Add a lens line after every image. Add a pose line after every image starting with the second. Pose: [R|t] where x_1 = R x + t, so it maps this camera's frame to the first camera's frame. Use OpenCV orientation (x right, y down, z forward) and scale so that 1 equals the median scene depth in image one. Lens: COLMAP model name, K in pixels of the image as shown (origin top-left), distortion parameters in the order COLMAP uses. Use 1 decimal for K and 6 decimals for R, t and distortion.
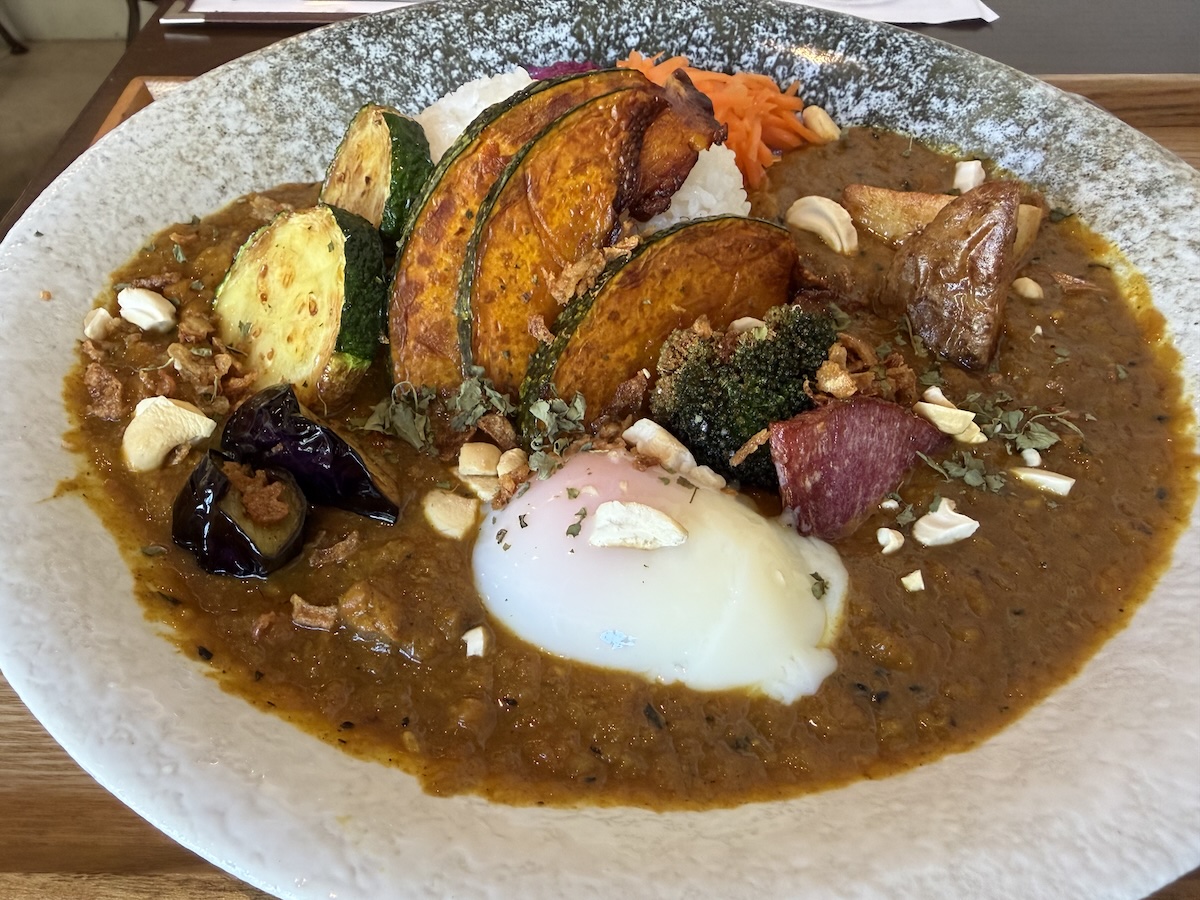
lens RADIAL K [[880.4, 0, 524.5], [0, 880.4, 455.8], [0, 0, 1]] dist [-0.007713, 0.011041]
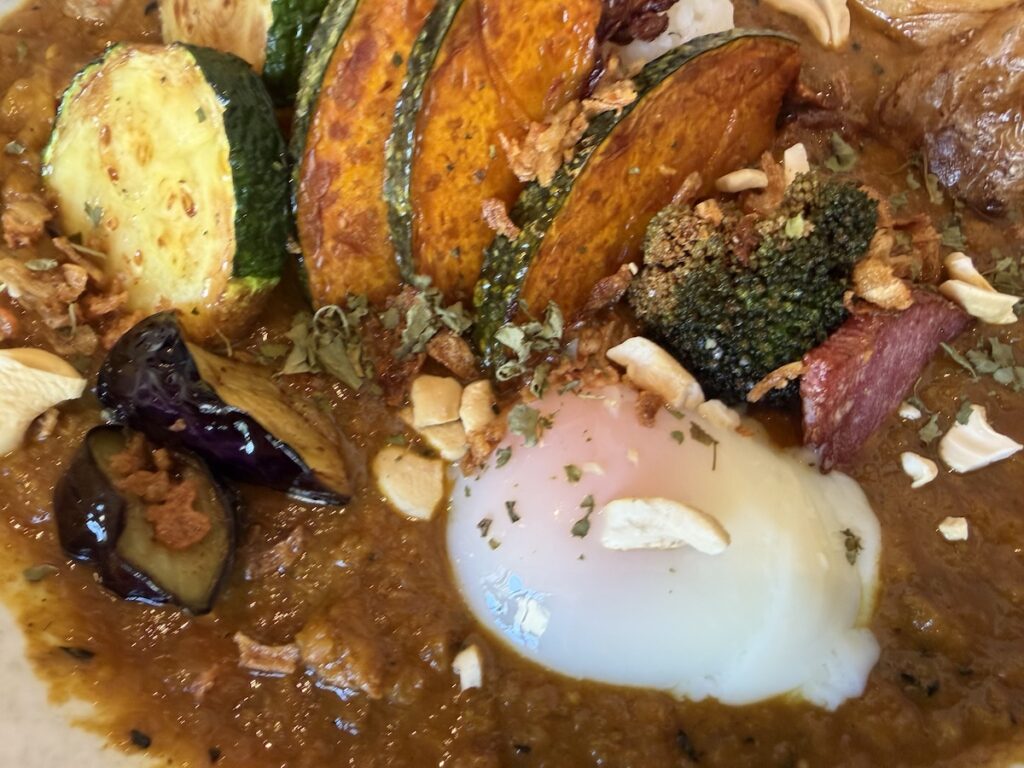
lens RADIAL K [[751.3, 0, 447.6], [0, 751.3, 388.9], [0, 0, 1]] dist [-0.007713, 0.011041]
pose [[0.992728, -0.081890, 0.088237, -0.077928], [0.047087, 0.938724, 0.341437, -0.186243], [-0.110790, -0.334800, 0.935754, 0.282621]]
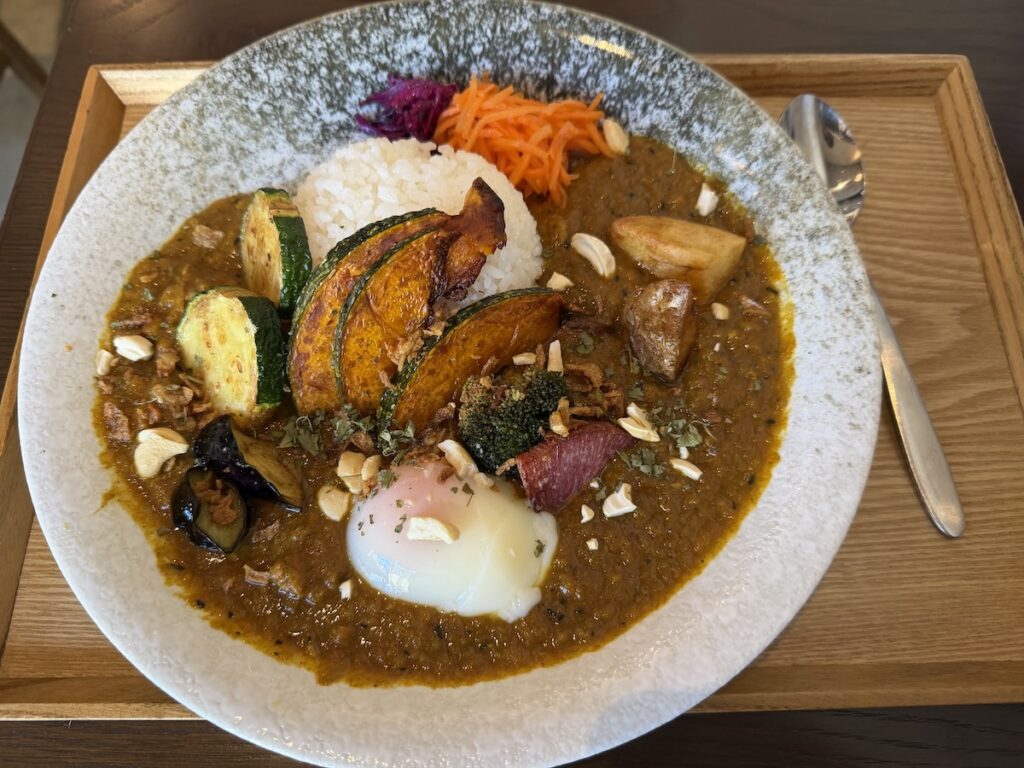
lens RADIAL K [[770.2, 0, 501.2], [0, 770.2, 382.7], [0, 0, 1]] dist [0.115938, -0.383472]
pose [[0.999728, -0.021221, 0.009693, 0.173589], [0.017121, 0.949581, 0.313053, -0.466151], [-0.015848, -0.312802, 0.949686, -0.274022]]
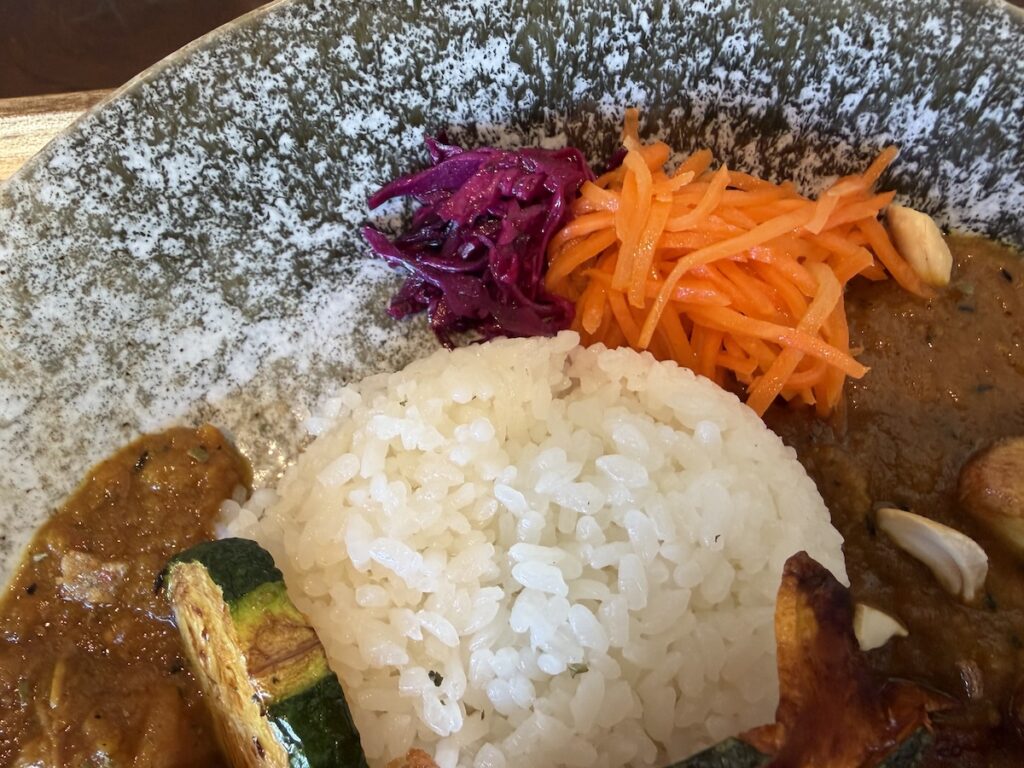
lens RADIAL K [[751.3, 0, 447.6], [0, 751.3, 388.9], [0, 0, 1]] dist [-0.007713, 0.011041]
pose [[0.992836, -0.112787, 0.039434, -0.039698], [0.077721, 0.860311, 0.503809, -0.692923], [-0.090749, -0.497135, 0.862914, 0.610008]]
